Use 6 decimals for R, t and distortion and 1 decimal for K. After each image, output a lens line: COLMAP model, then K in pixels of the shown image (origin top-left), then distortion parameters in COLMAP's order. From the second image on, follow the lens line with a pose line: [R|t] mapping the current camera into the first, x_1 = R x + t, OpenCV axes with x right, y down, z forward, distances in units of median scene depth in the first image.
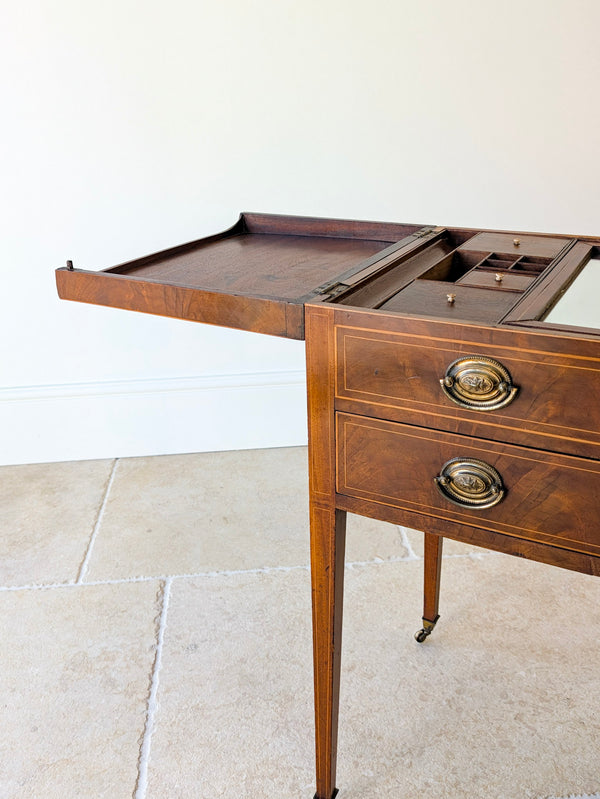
lens RADIAL K [[748.2, 0, 292.6], [0, 748.2, 395.5], [0, 0, 1]] dist [0.000115, -0.000621]
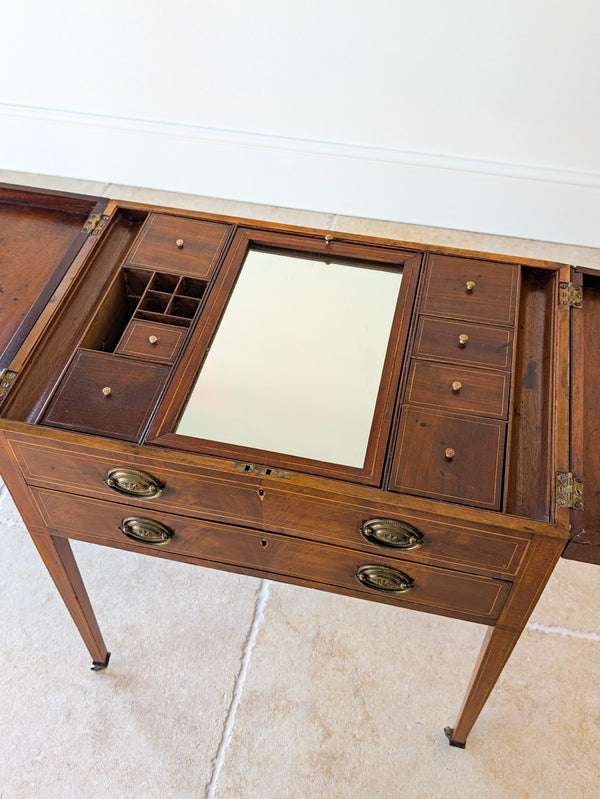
lens RADIAL K [[798.8, 0, 300.9], [0, 798.8, 398.7], [0, 0, 1]] dist [-0.012363, 0.033460]
pose [[0.960987, -0.185282, 0.205363, 0.243952], [0.073225, 0.886408, 0.457077, -0.663683], [-0.266724, -0.424207, 0.865394, -0.150416]]
